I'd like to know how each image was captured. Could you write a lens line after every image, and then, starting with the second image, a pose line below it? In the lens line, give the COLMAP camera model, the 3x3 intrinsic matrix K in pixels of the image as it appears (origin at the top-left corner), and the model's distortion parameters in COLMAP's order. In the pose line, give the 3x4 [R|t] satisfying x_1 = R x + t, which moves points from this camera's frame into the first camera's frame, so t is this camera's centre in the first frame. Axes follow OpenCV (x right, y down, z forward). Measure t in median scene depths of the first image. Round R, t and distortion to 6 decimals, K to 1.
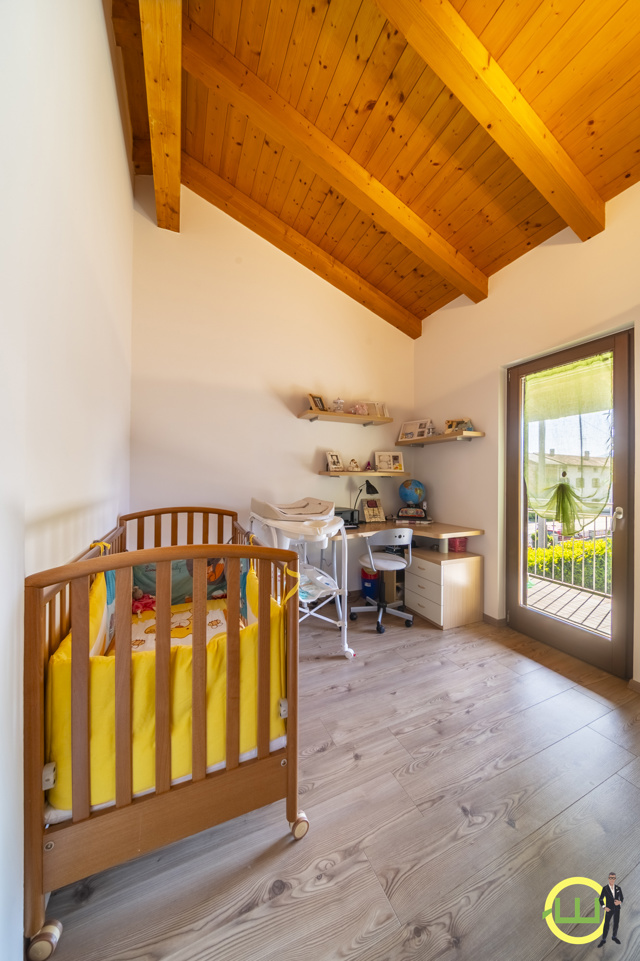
lens RADIAL K [[312.0, 0, 320.0], [0, 312.0, 480.5], [0, 0, 1]] dist [-0.013561, 0.000001]
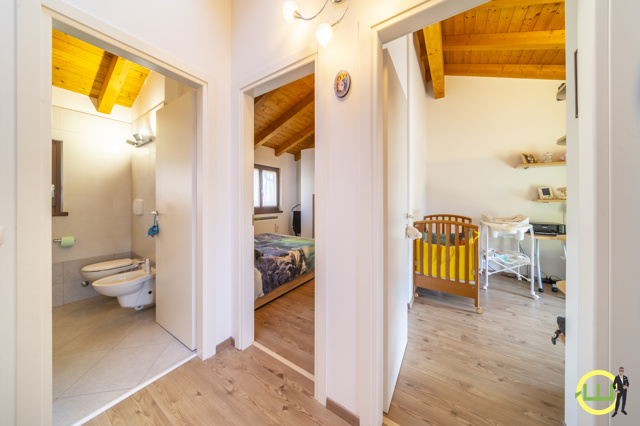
lens RADIAL K [[210.8, 0, 343.6], [0, 210.8, 199.7], [0, 0, 1]] dist [-0.009174, -0.000046]
pose [[0.627422, -0.013461, -0.778563, 0.341828], [-0.002779, 0.999806, -0.019525, -0.002399], [0.778674, 0.014414, 0.627263, -0.675750]]
